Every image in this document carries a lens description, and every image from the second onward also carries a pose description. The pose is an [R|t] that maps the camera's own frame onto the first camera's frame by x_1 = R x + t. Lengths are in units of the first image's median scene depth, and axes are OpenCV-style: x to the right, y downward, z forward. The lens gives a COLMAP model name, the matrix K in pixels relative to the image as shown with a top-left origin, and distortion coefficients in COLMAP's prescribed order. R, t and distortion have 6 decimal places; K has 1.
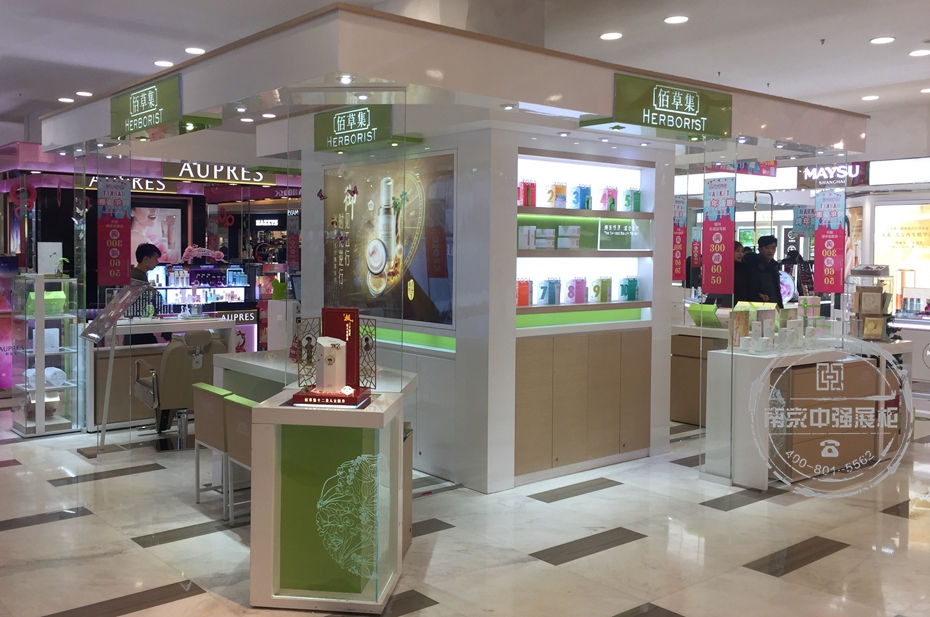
lens RADIAL K [[901.3, 0, 463.6], [0, 901.3, 312.7], [0, 0, 1]] dist [0.038217, 0.000000]
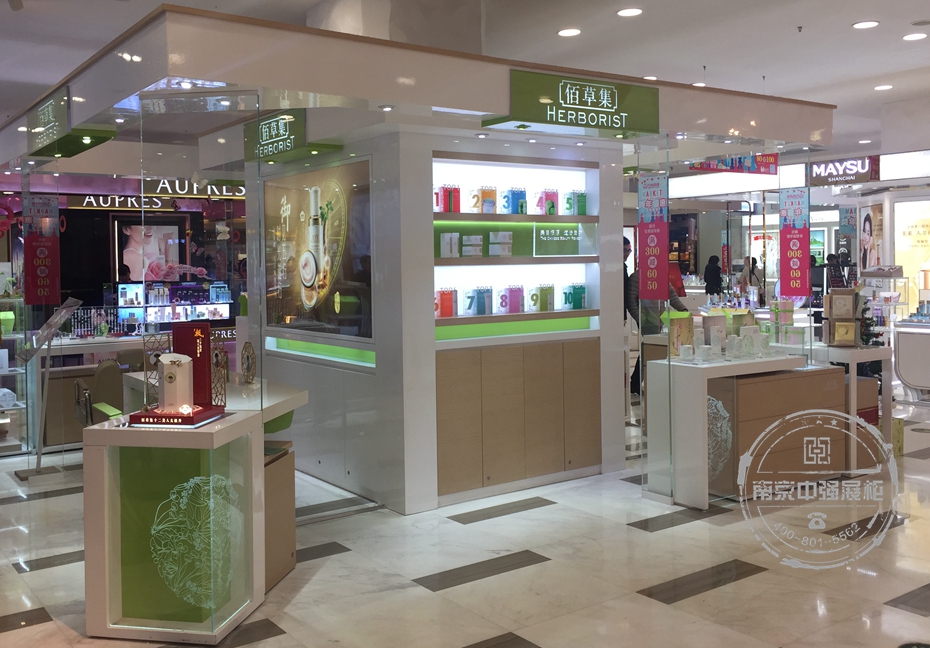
lens RADIAL K [[923.5, 0, 464.2], [0, 923.5, 317.7], [0, 0, 1]] dist [0.030220, 0.000000]
pose [[0.997272, -0.020116, -0.071014, 0.147488], [0.019492, 0.999765, -0.009462, 0.002667], [0.071188, 0.008052, 0.997430, 0.027156]]
